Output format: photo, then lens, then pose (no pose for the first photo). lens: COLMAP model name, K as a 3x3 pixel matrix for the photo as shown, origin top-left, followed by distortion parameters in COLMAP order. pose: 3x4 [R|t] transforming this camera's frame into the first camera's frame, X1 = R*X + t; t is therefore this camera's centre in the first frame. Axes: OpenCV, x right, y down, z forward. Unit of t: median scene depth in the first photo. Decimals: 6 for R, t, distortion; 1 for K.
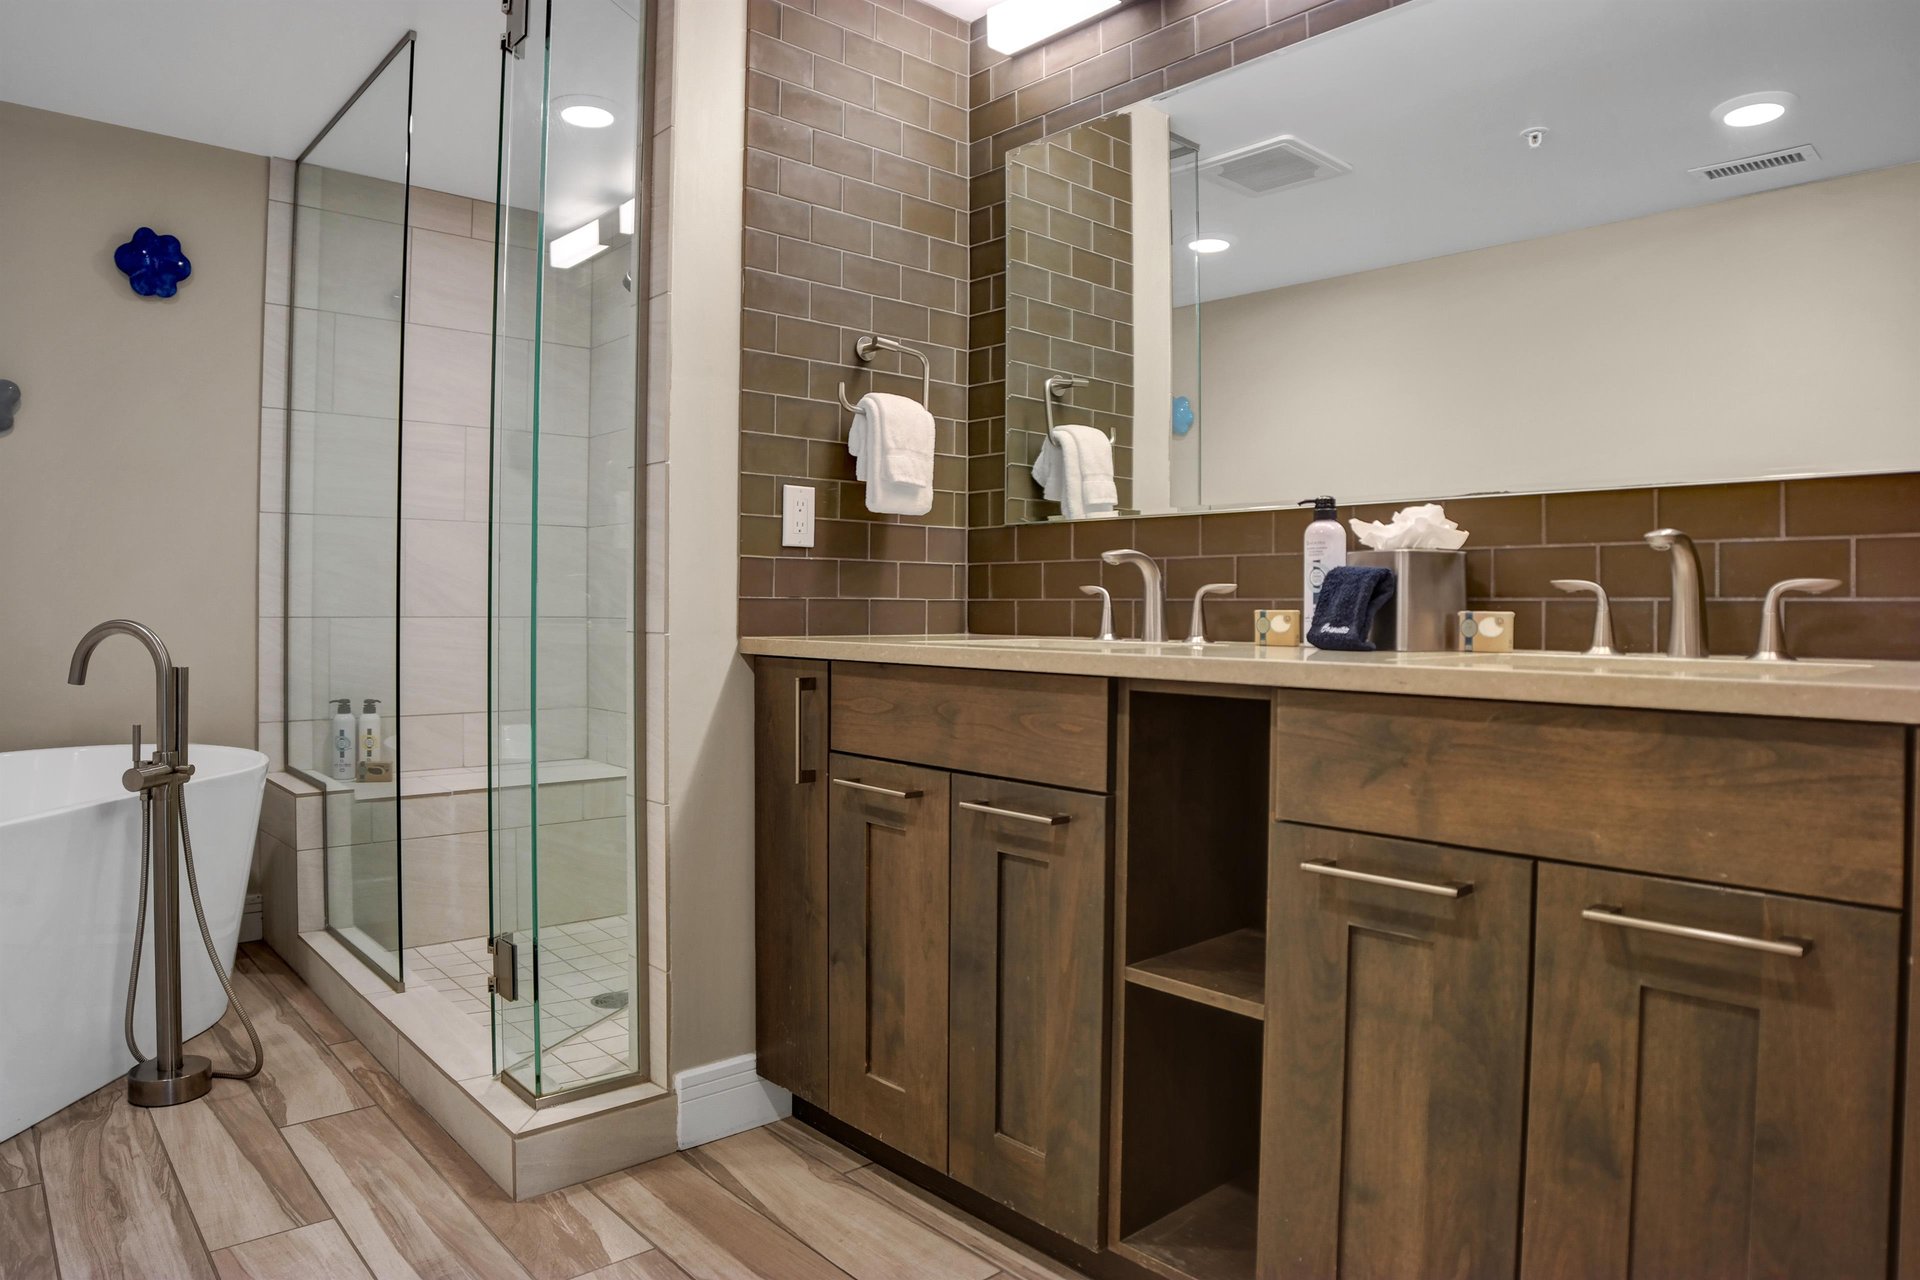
lens RADIAL K [[1227.0, 0, 958.5], [0, 1227.0, 614.9], [0, 0, 1]] dist [-0.111437, 0.046395]
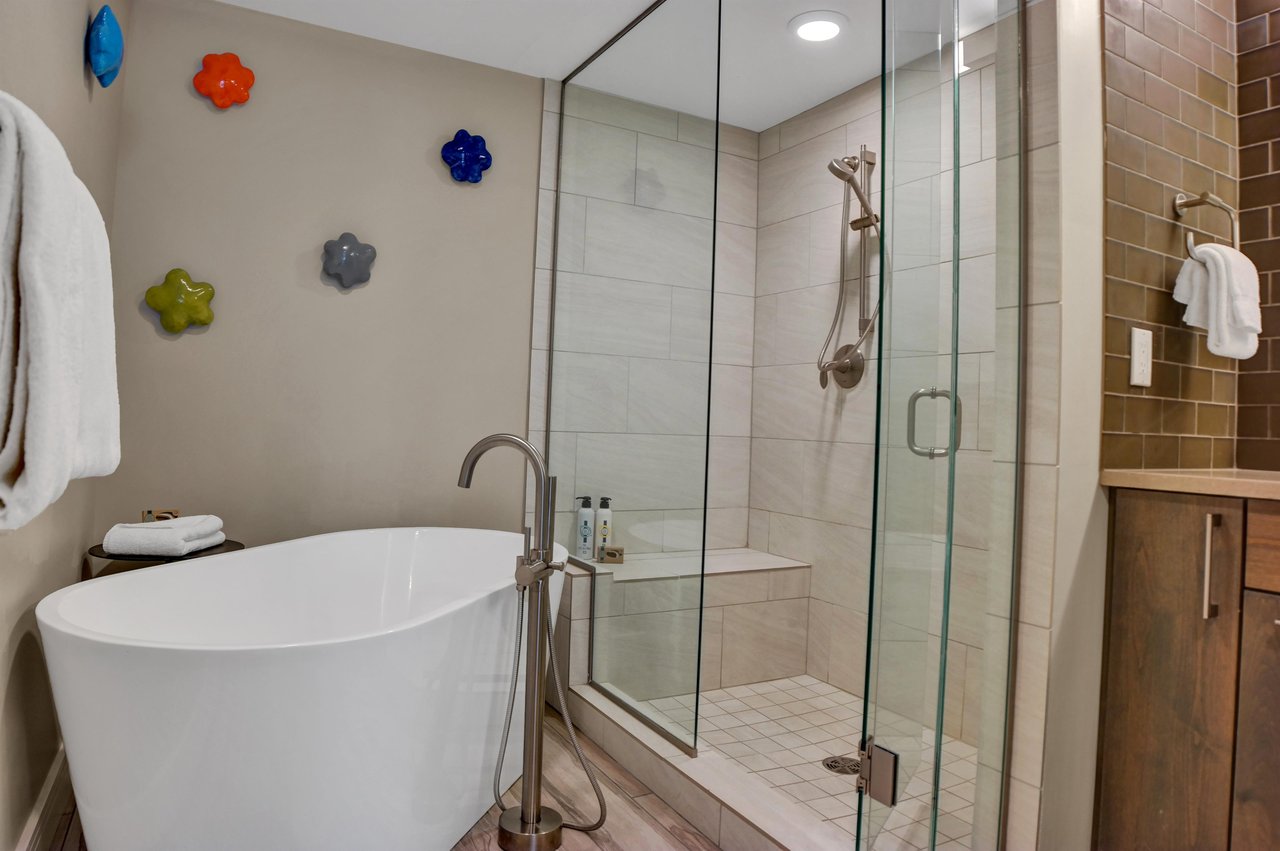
lens RADIAL K [[818.0, 0, 639.0], [0, 818.0, 408.7], [0, 0, 1]] dist [-0.111437, 0.046395]
pose [[0.975663, 0.024666, -0.217882, -0.367716], [-0.030753, 0.999225, -0.024589, -0.004725], [0.217106, 0.030691, 0.975665, 0.212018]]
